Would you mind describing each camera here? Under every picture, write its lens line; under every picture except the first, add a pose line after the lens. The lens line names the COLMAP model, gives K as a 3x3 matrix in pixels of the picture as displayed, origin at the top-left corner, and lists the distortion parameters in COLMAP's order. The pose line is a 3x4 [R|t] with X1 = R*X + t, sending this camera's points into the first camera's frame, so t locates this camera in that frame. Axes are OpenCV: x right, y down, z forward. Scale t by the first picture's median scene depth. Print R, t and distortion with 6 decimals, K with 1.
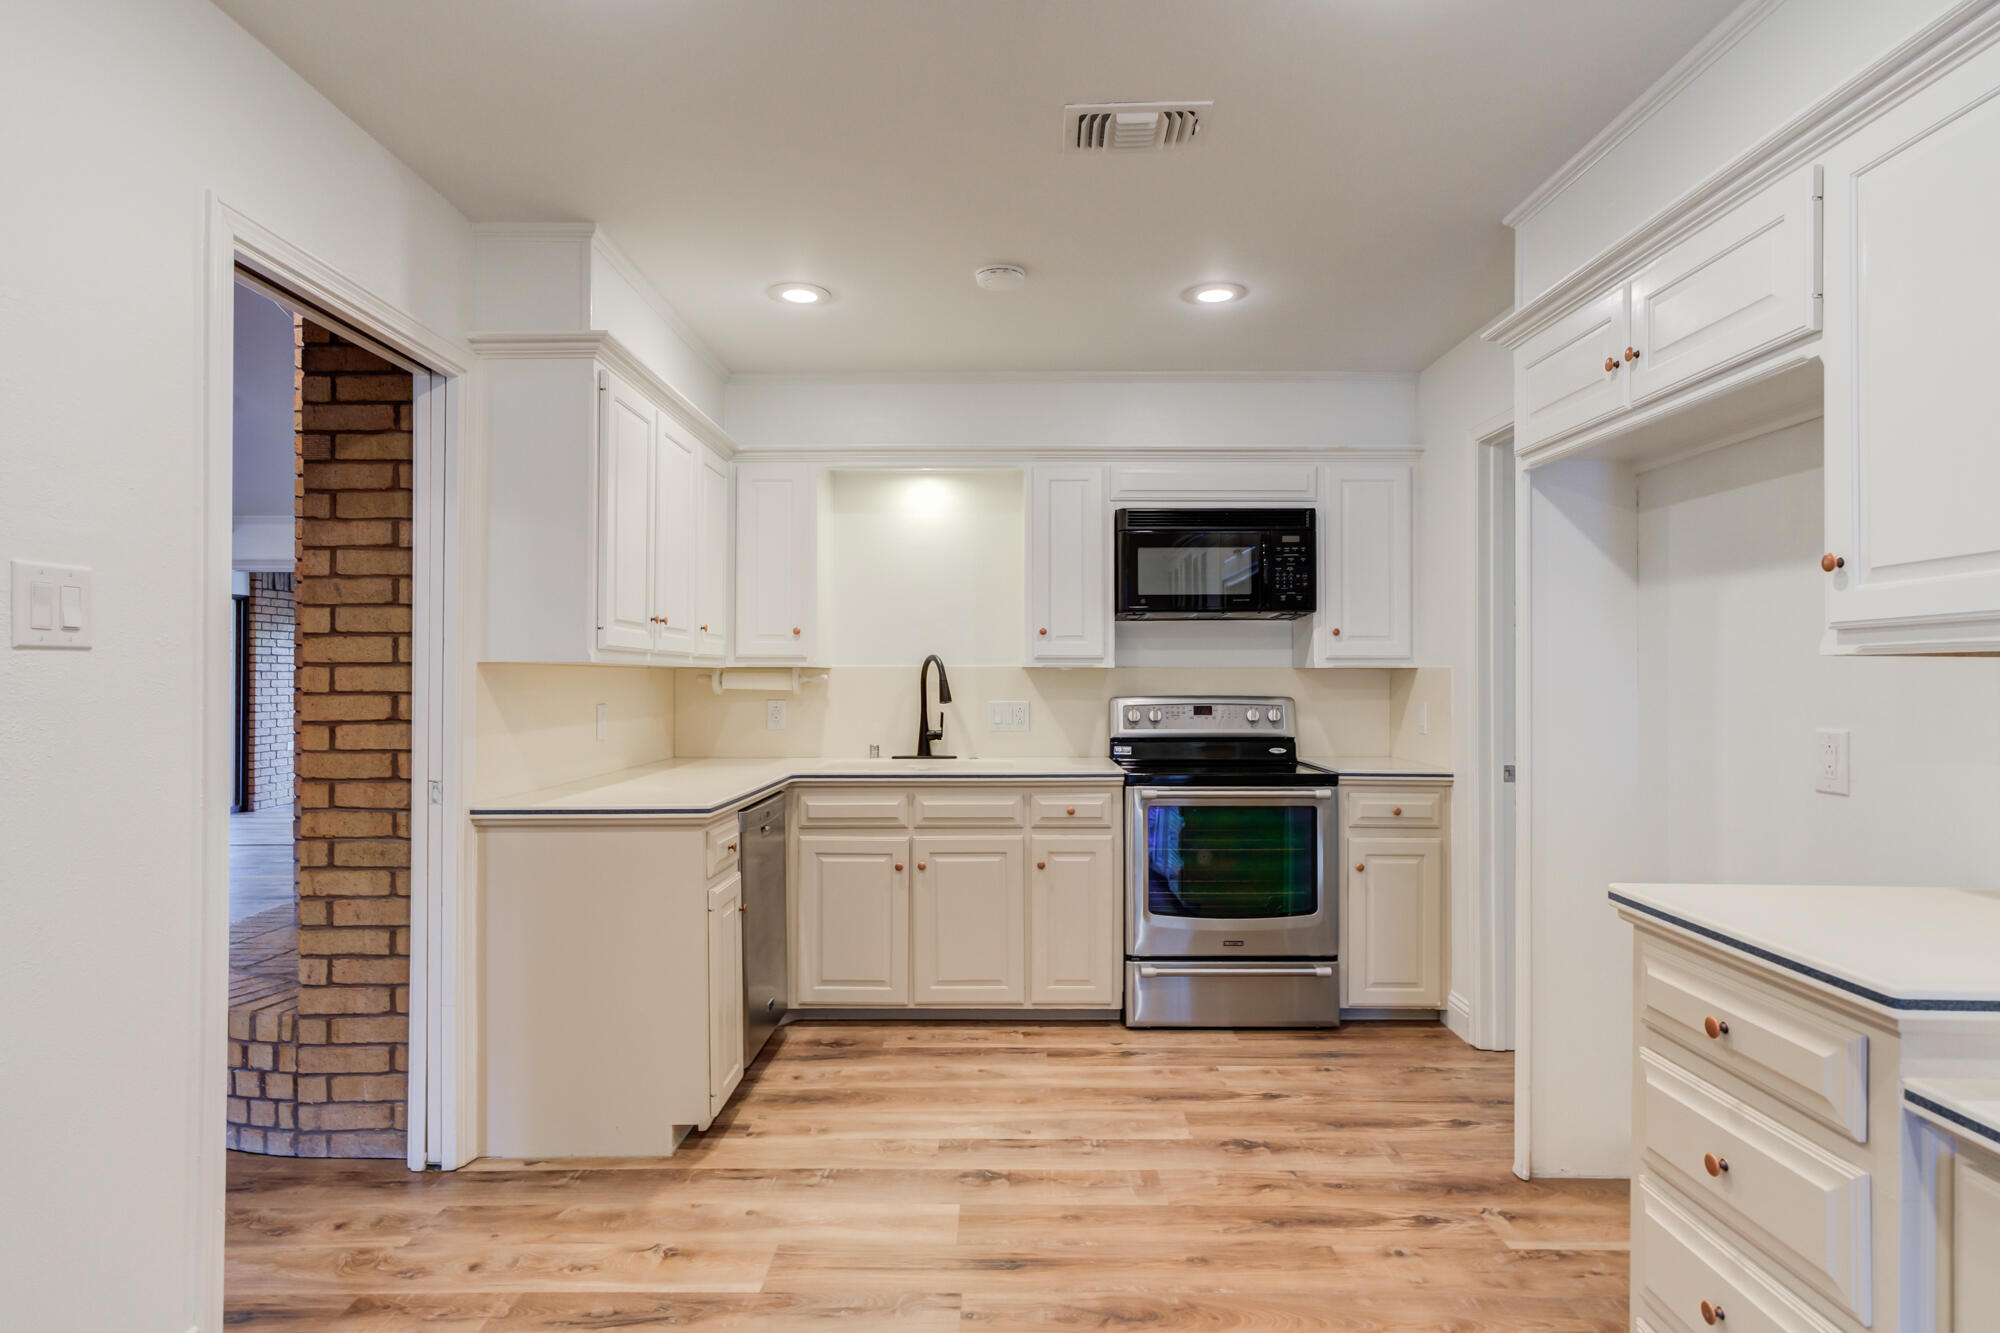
lens RADIAL K [[1087.0, 0, 984.6], [0, 1087.0, 681.3], [0, 0, 1]] dist [-0.010348, 0.001586]
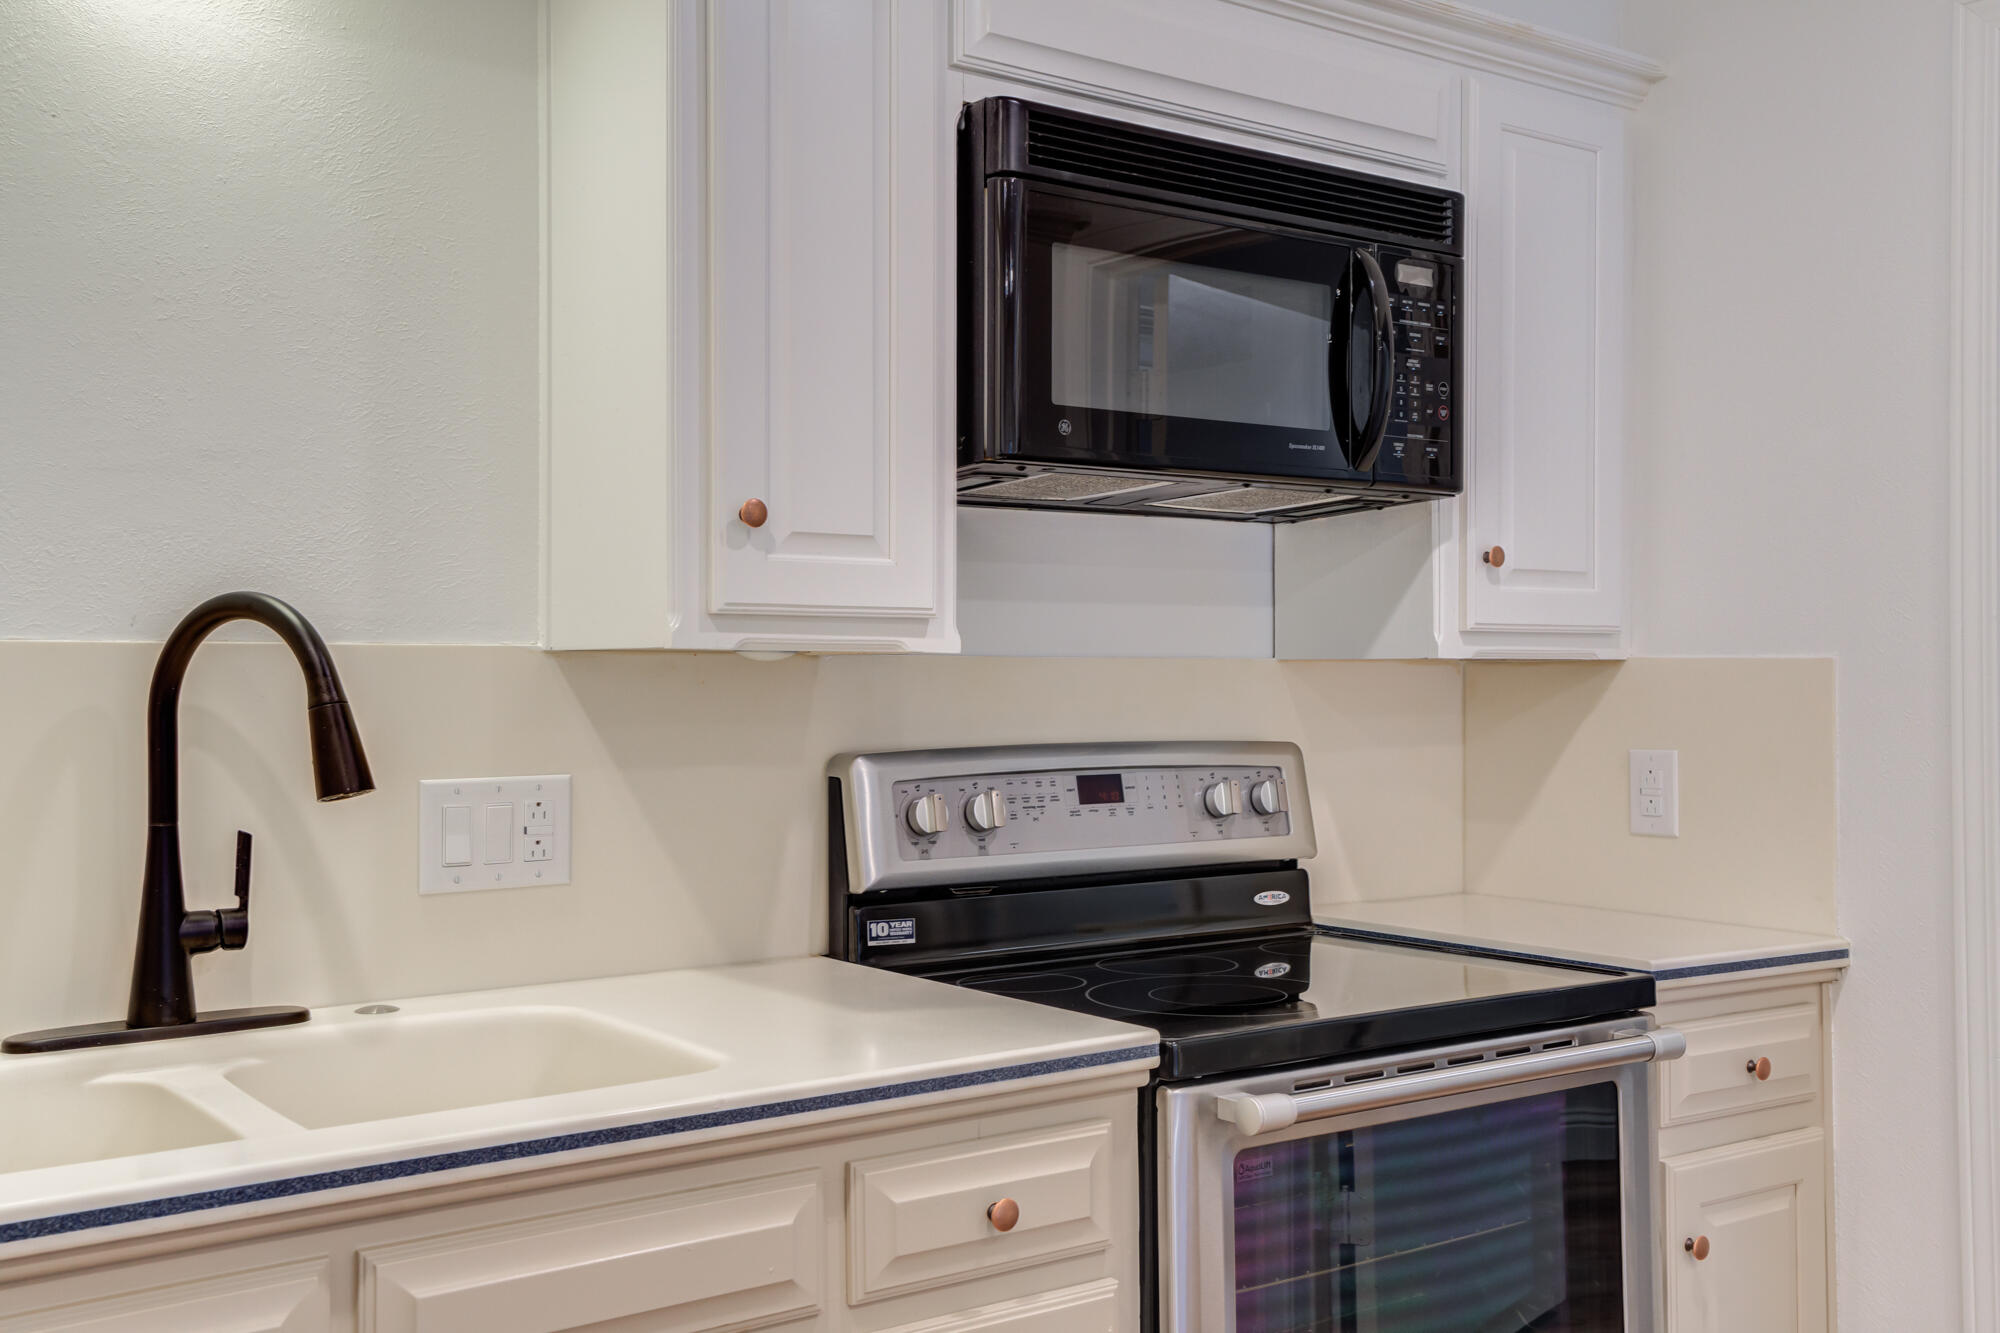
lens RADIAL K [[1940.0, 0, 997.2], [0, 1940.0, 663.8], [0, 0, 1]] dist [0.078374, 0.000000]
pose [[0.789774, 0.004210, 0.613383, -0.188425], [0.005894, 0.999878, -0.014452, -0.002312], [-0.613369, 0.015029, 0.789653, 0.586835]]
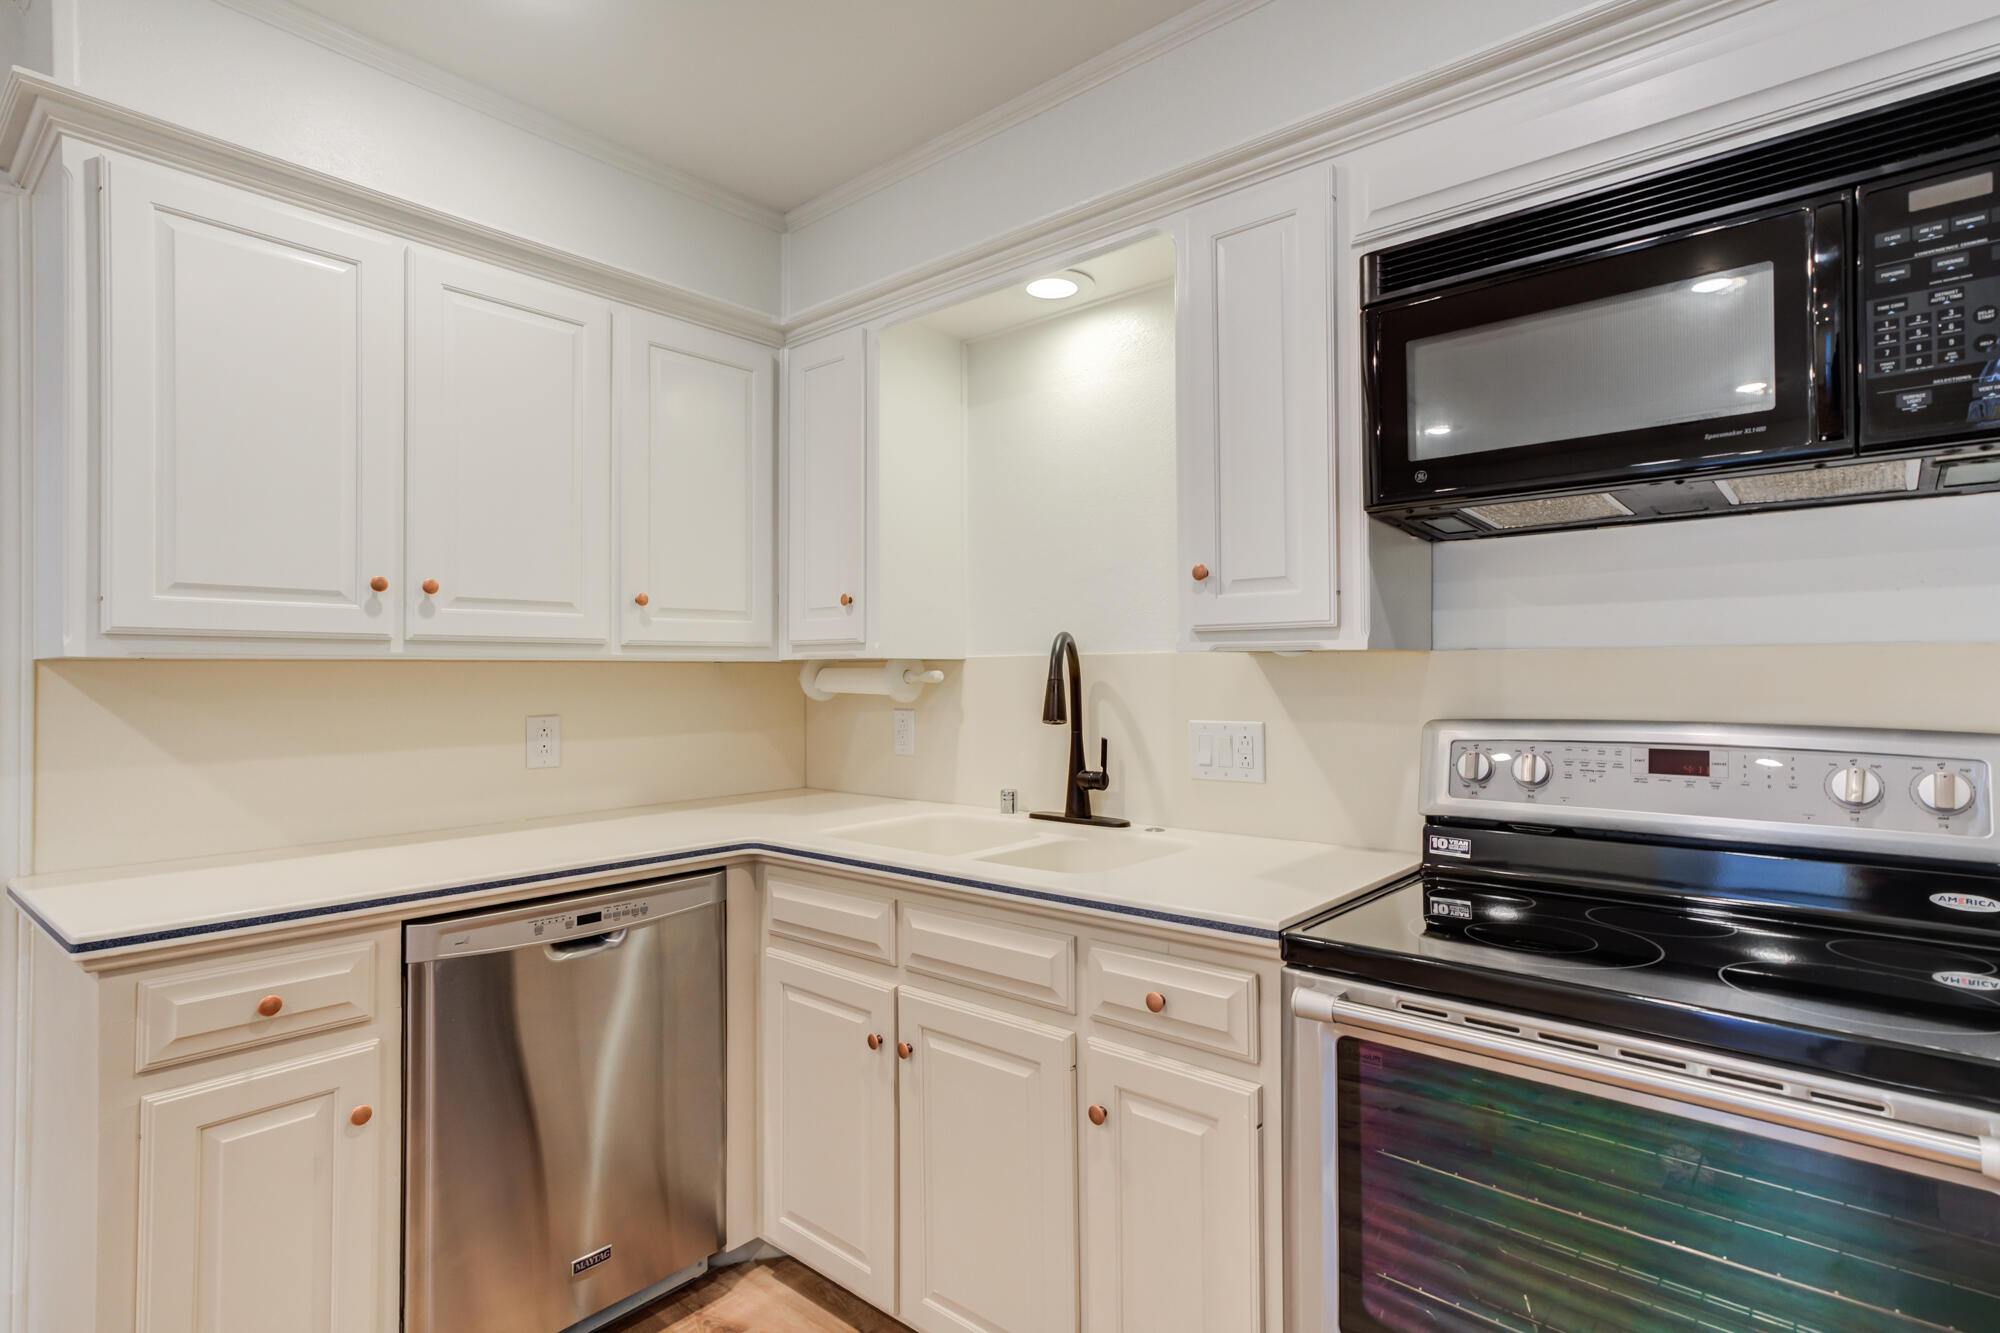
lens RADIAL K [[1030.4, 0, 958.0], [0, 1030.4, 660.6], [0, 0, 1]] dist [0.016677, 0.006156]
pose [[0.764508, -0.012556, -0.644492, 0.252859], [0.003535, 0.999877, -0.015287, -0.002967], [0.644604, 0.009409, 0.764458, 0.599956]]
